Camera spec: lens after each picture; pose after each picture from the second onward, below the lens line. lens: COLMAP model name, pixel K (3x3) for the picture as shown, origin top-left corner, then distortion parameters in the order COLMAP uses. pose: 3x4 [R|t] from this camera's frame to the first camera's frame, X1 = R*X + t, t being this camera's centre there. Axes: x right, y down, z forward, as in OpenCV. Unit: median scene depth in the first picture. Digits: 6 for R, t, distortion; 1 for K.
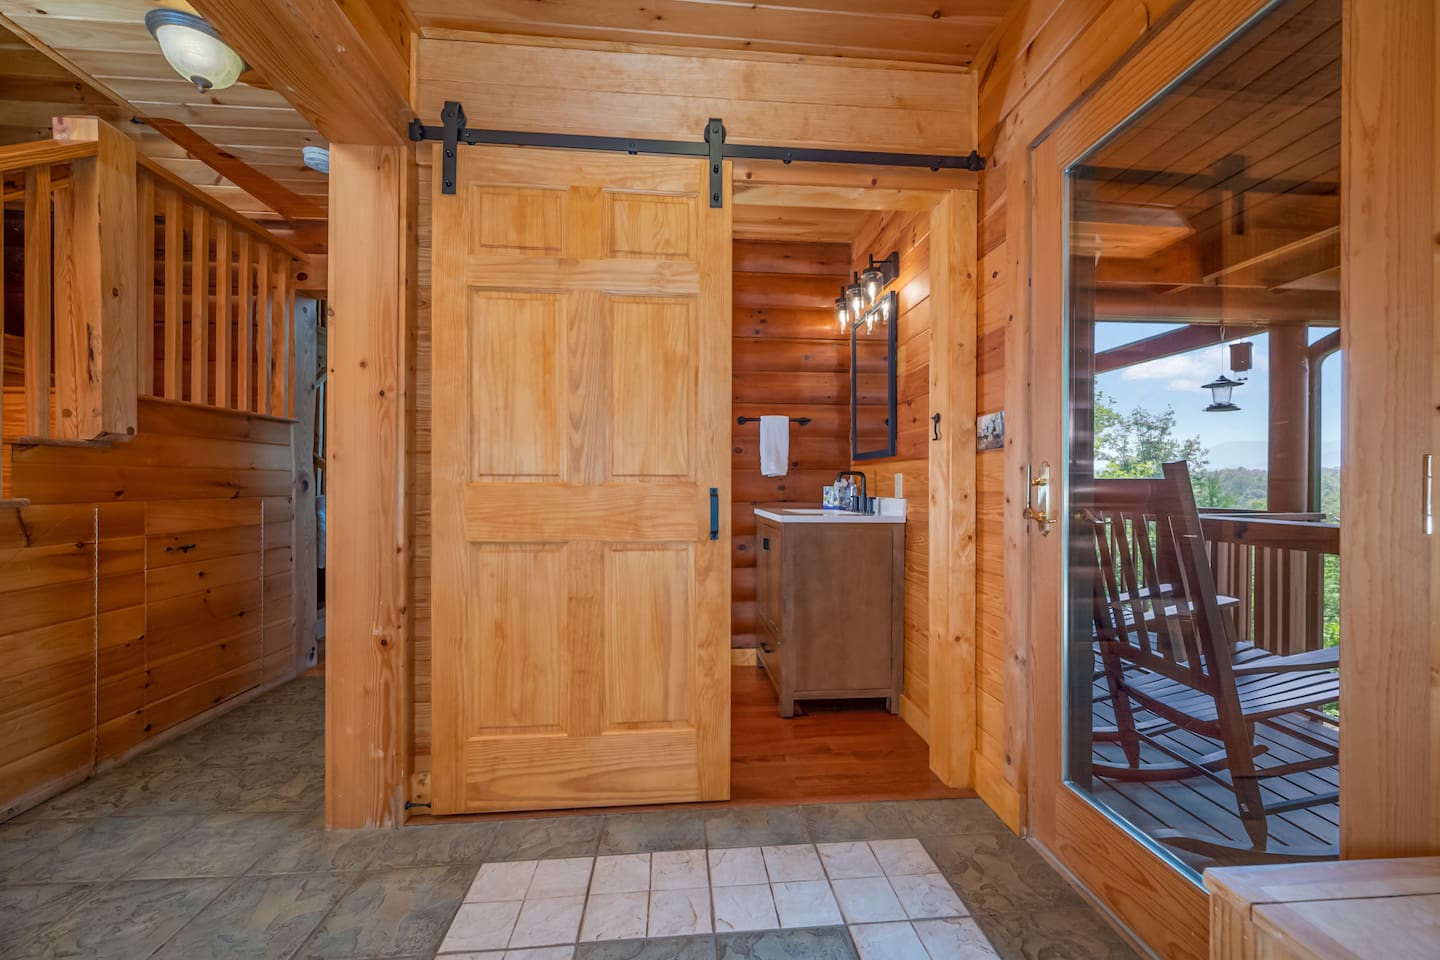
lens RADIAL K [[585.7, 0, 730.4], [0, 585.7, 479.5], [0, 0, 1]] dist [-0.001180, -0.000257]
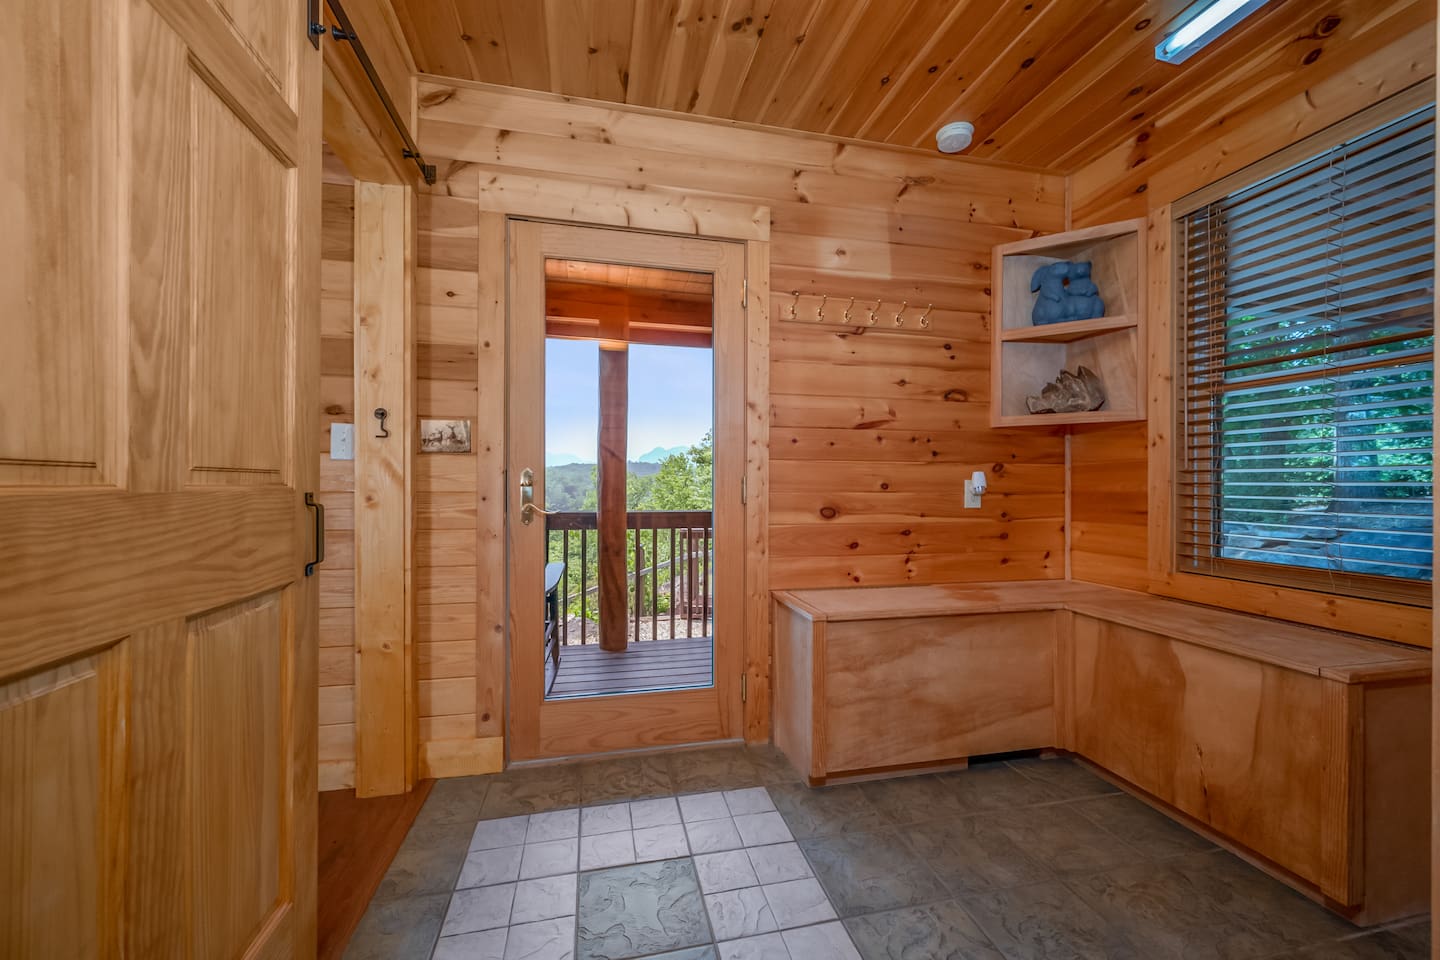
lens RADIAL K [[585.7, 0, 724.1], [0, 585.7, 482.9], [0, 0, 1]] dist [-0.001180, -0.000257]
pose [[-0.160096, -0.000399, 0.987101, -0.723267], [-0.010218, 0.999947, -0.001253, 0.000563], [-0.987049, -0.010286, -0.160091, 0.673642]]
